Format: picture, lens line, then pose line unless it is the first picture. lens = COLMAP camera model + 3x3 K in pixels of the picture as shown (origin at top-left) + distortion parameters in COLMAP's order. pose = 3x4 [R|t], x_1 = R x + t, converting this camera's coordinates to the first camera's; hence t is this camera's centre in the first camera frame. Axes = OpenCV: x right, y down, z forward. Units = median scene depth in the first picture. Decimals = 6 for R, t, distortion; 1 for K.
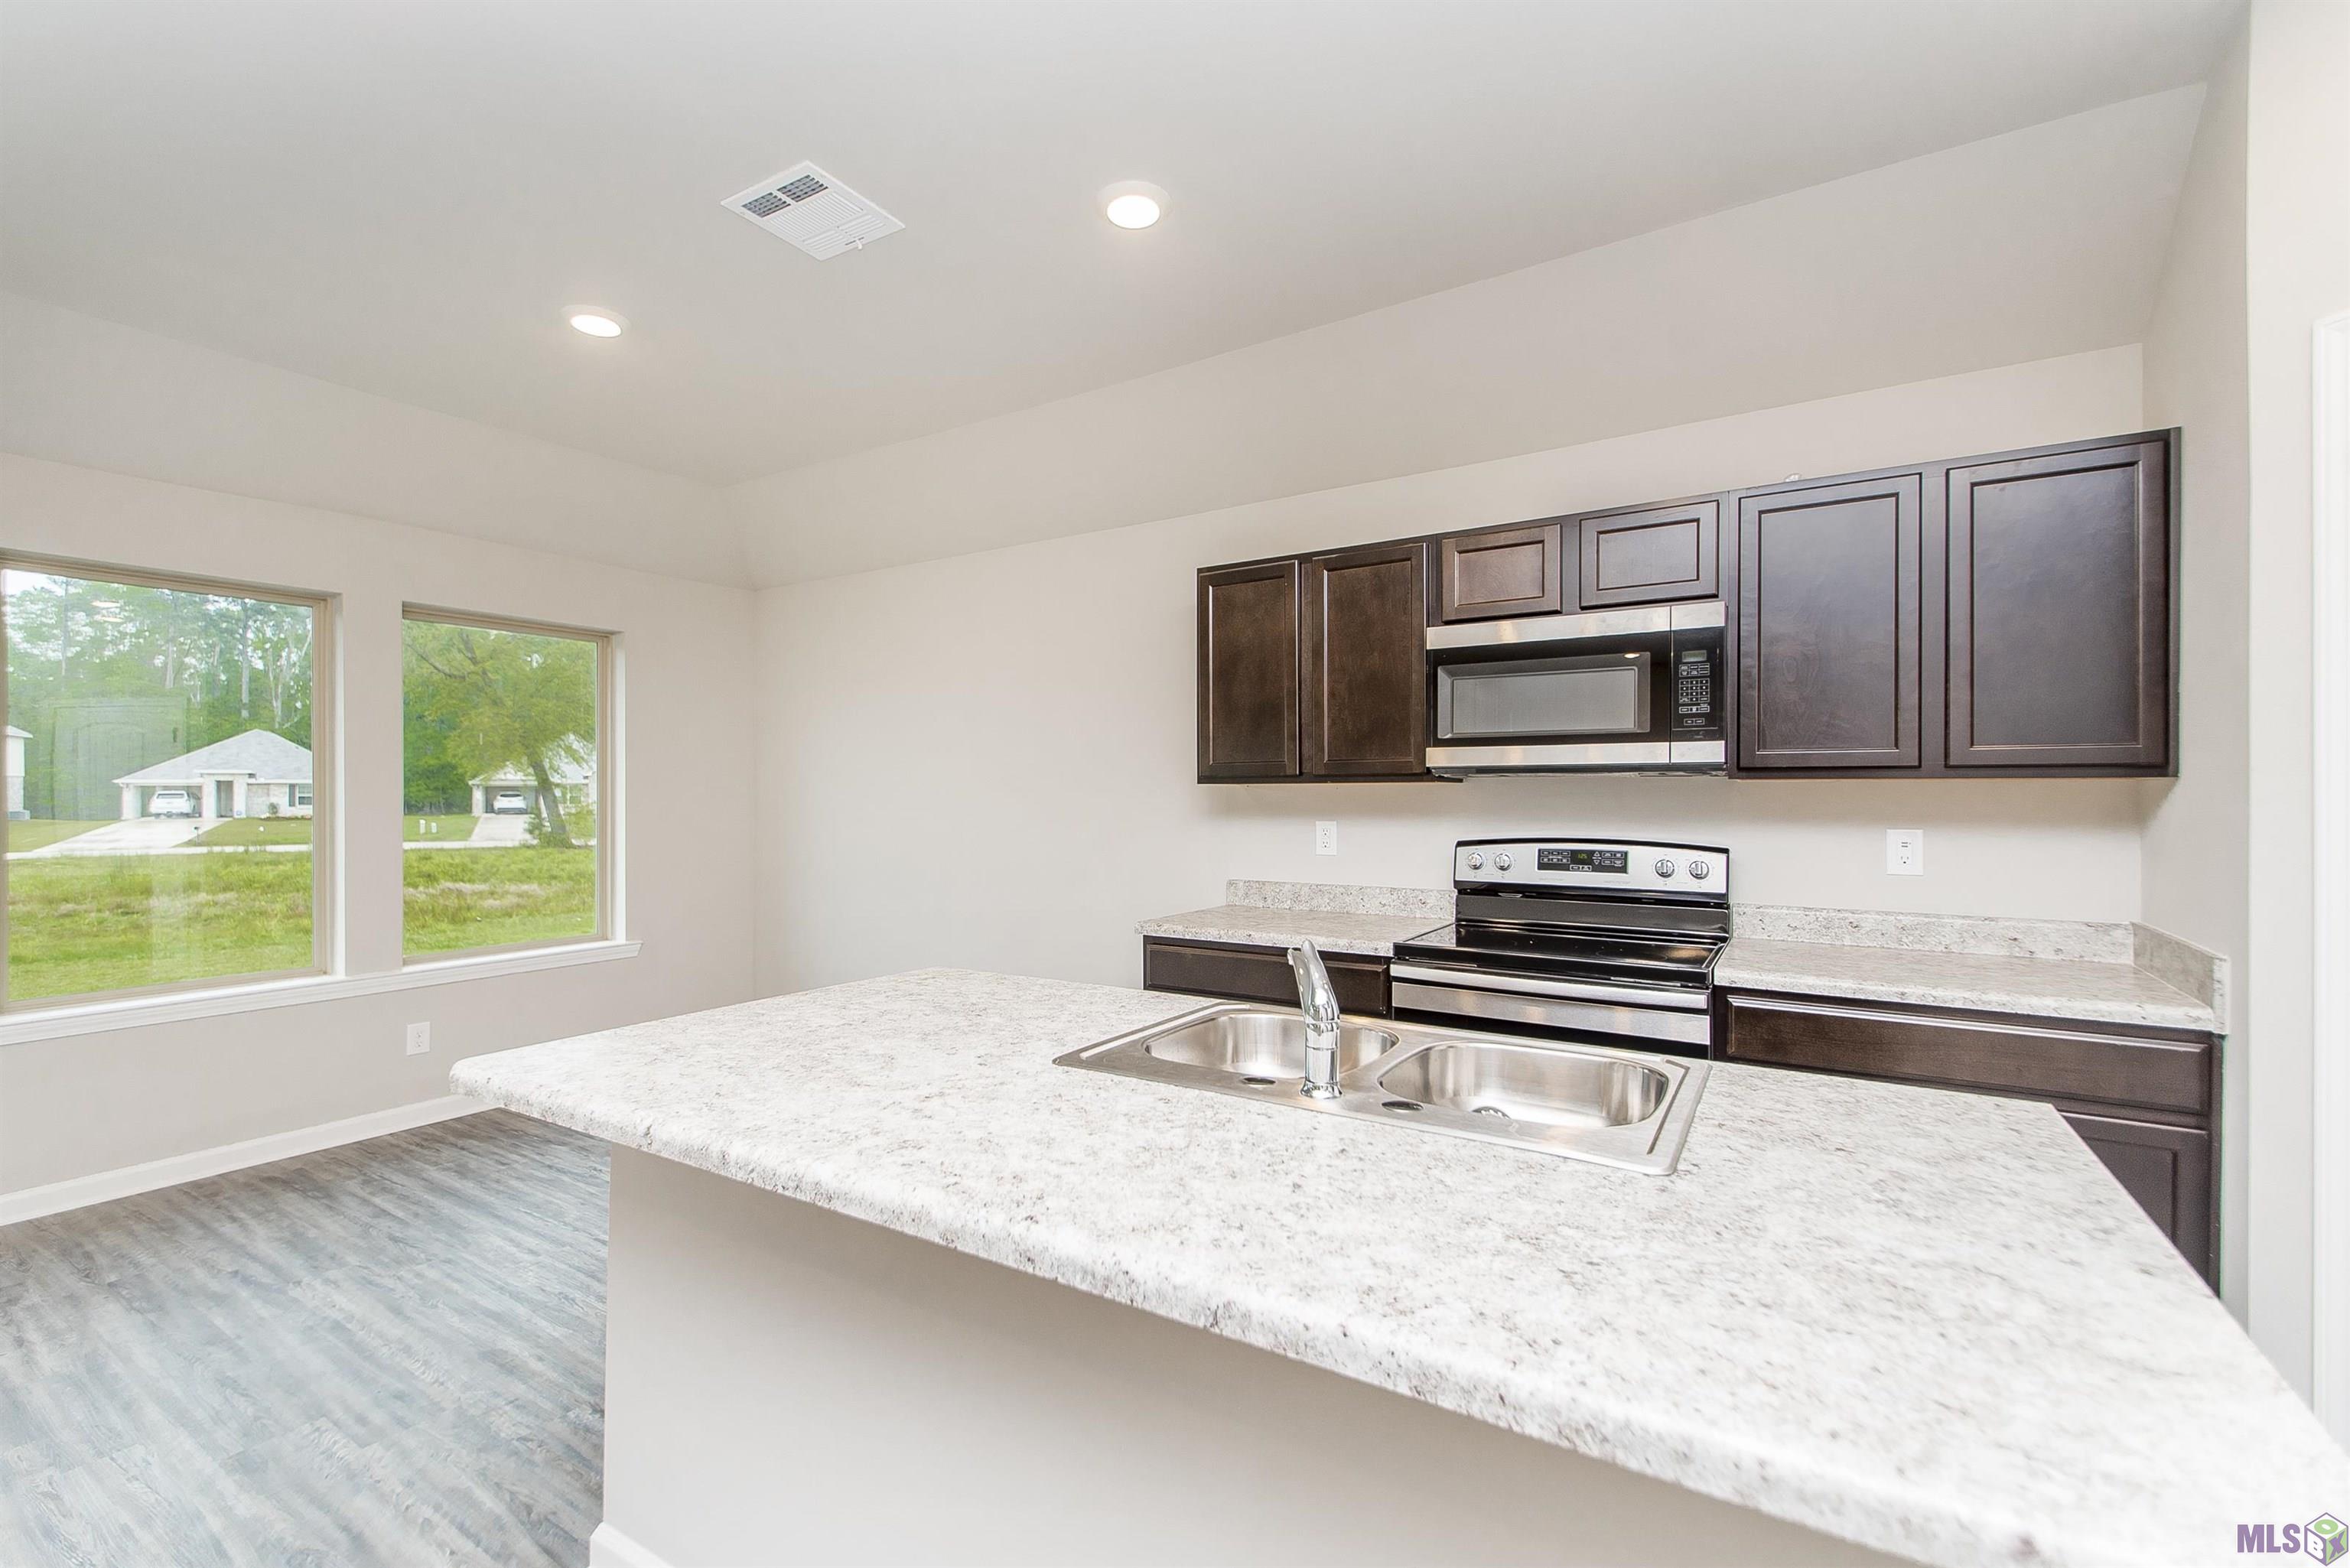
lens RADIAL K [[1033.5, 0, 1236.4], [0, 1033.5, 786.2], [0, 0, 1]] dist [0.024403, -0.008950]
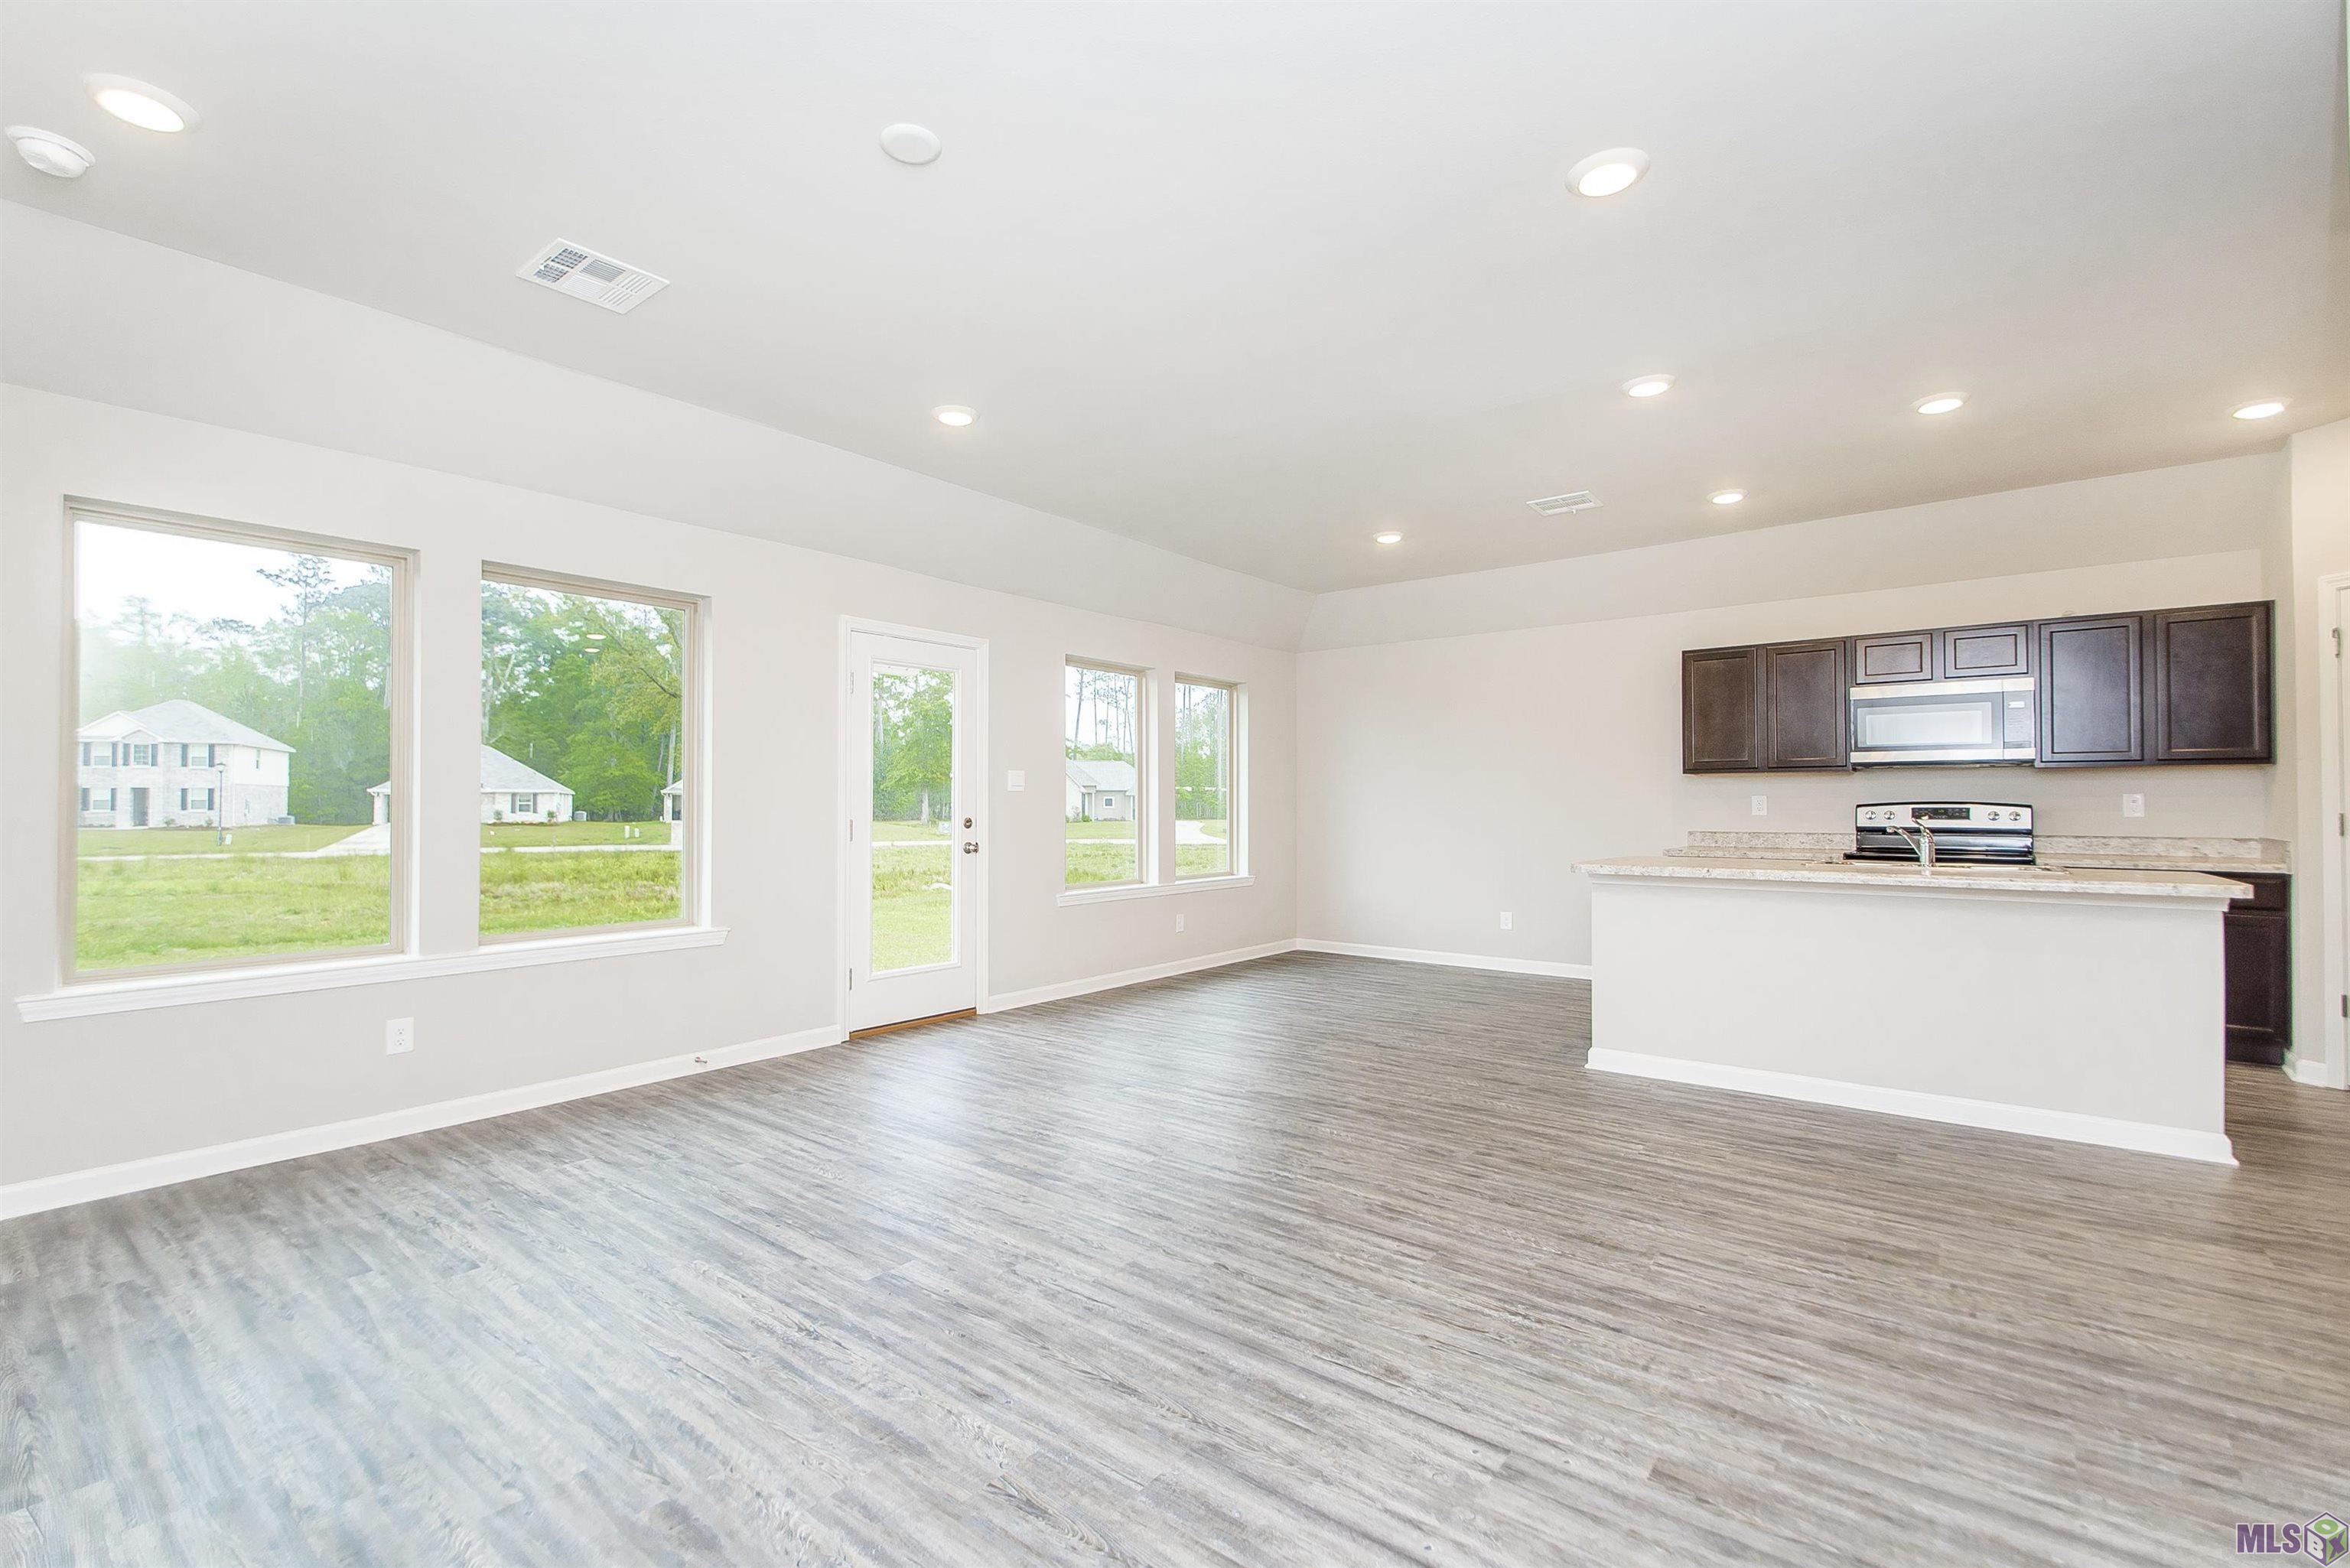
lens RADIAL K [[1033.5, 0, 1236.2], [0, 1033.5, 798.2], [0, 0, 1]] dist [0.024403, -0.008950]
pose [[0.992925, 0.002275, -0.118719, -0.598756], [-0.002153, 0.999997, 0.001157, 0.038904], [0.118722, -0.000893, 0.992927, -0.861468]]
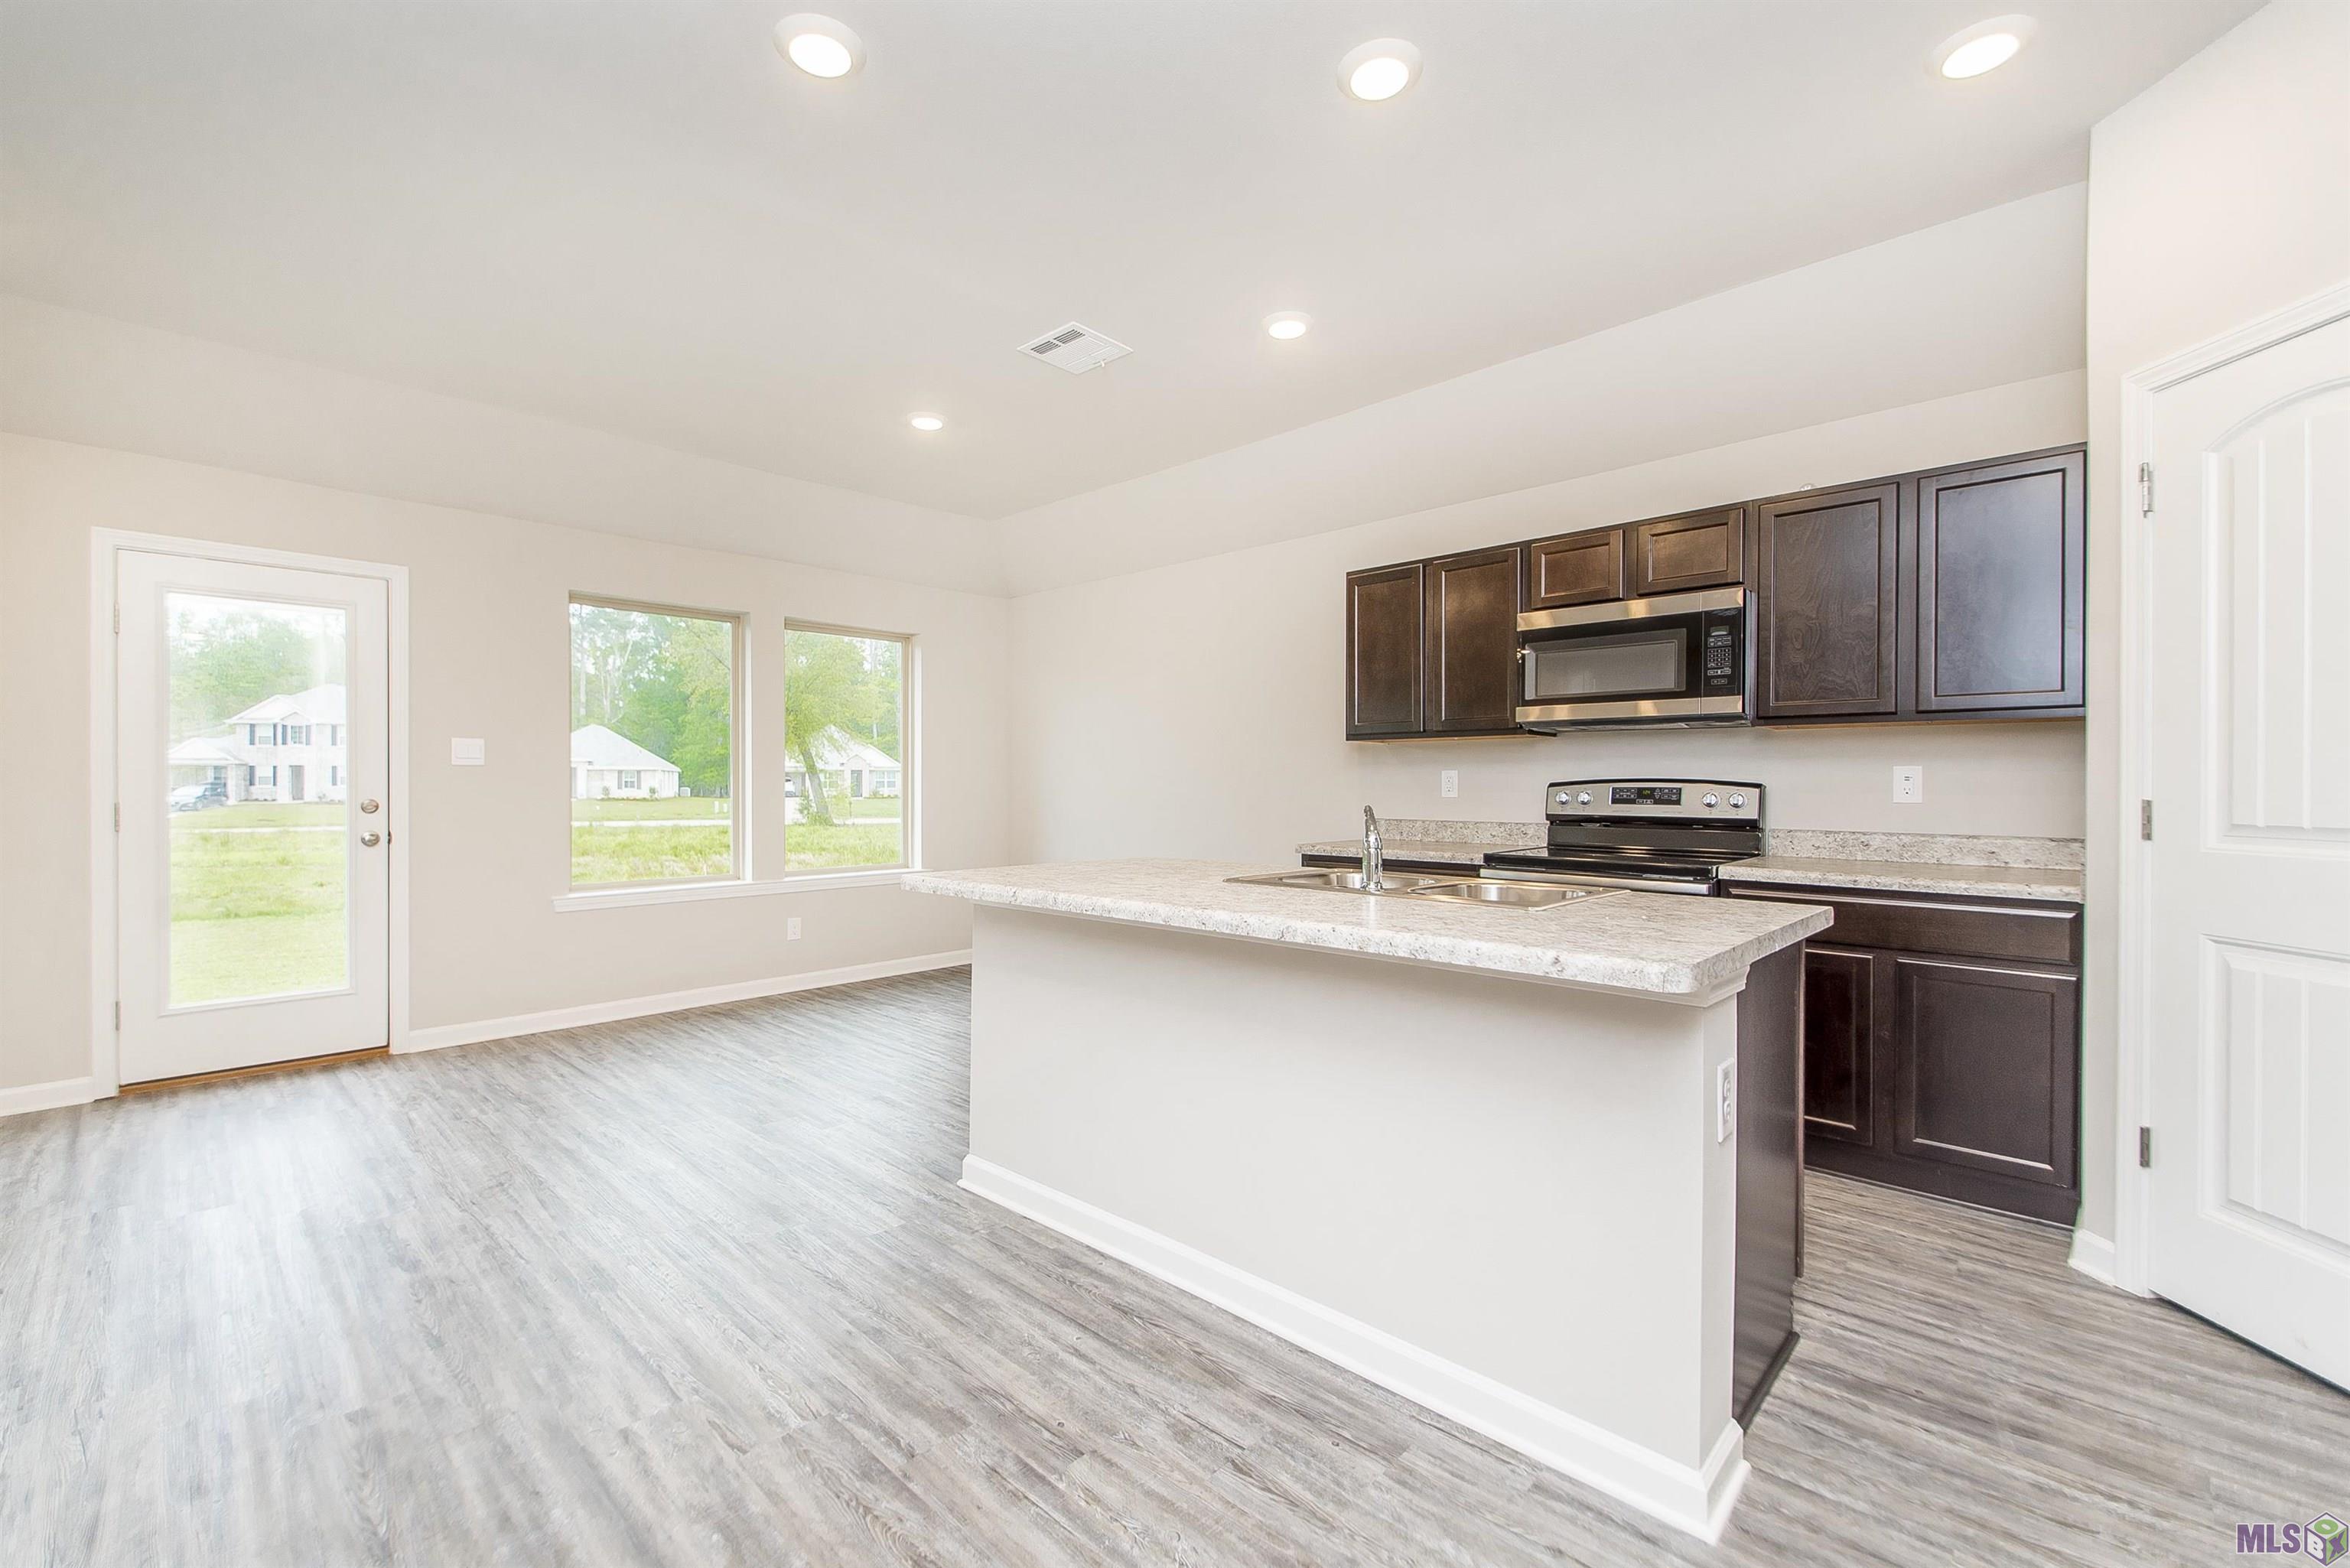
lens RADIAL K [[1033.5, 0, 1215.0], [0, 1033.5, 789.2], [0, 0, 1]] dist [0.024403, -0.008950]
pose [[0.977952, 0.004971, -0.208769, 0.072848], [-0.001933, 0.999889, 0.014752, 0.039743], [0.208819, -0.014023, 0.977854, -0.293327]]
